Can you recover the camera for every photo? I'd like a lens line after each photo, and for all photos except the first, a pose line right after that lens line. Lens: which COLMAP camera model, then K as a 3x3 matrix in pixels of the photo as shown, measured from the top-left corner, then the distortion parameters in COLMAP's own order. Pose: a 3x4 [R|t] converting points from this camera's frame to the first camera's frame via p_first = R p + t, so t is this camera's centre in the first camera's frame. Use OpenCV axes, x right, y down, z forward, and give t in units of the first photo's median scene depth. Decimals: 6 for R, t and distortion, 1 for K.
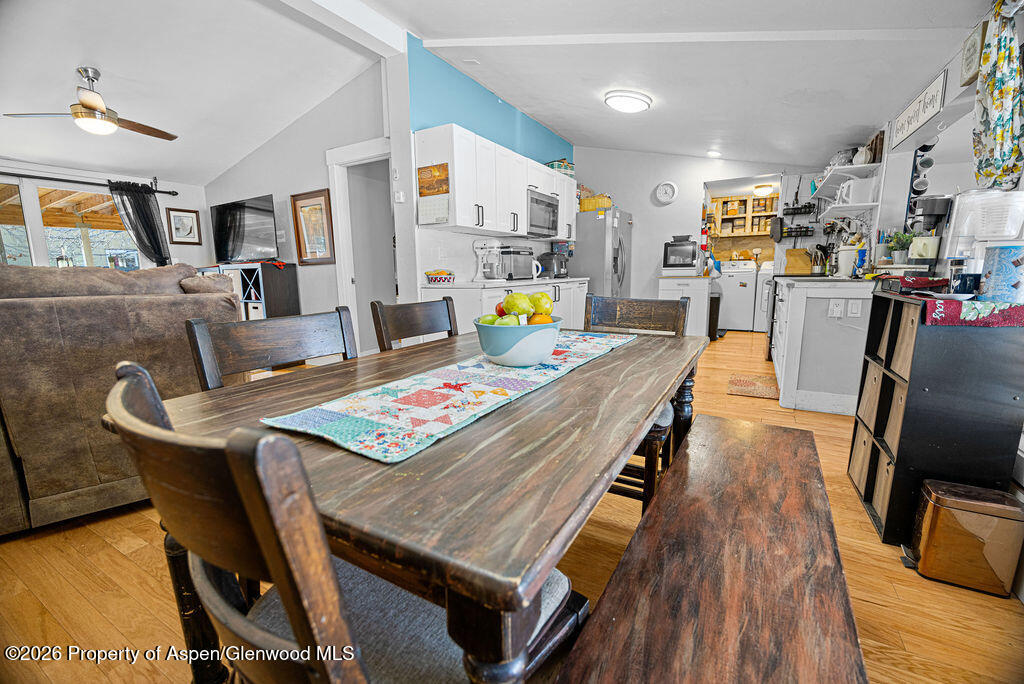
lens RADIAL K [[427.6, 0, 512.0], [0, 427.6, 343.4], [0, 0, 1]] dist [-0.014617, 0.001161]
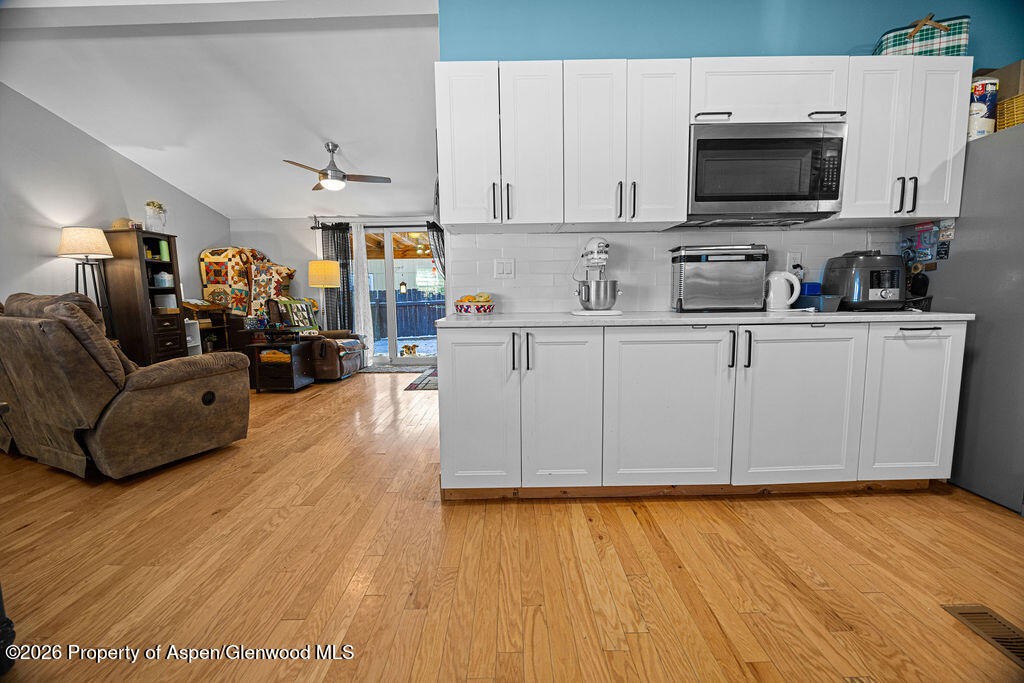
lens RADIAL K [[427.6, 0, 513.1], [0, 427.6, 339.4], [0, 0, 1]] dist [-0.014617, 0.001161]
pose [[0.490090, 0.102574, -0.865616, 0.324604], [-0.141010, 0.989302, 0.037394, -0.099315], [0.860191, 0.103734, 0.499311, 0.536756]]
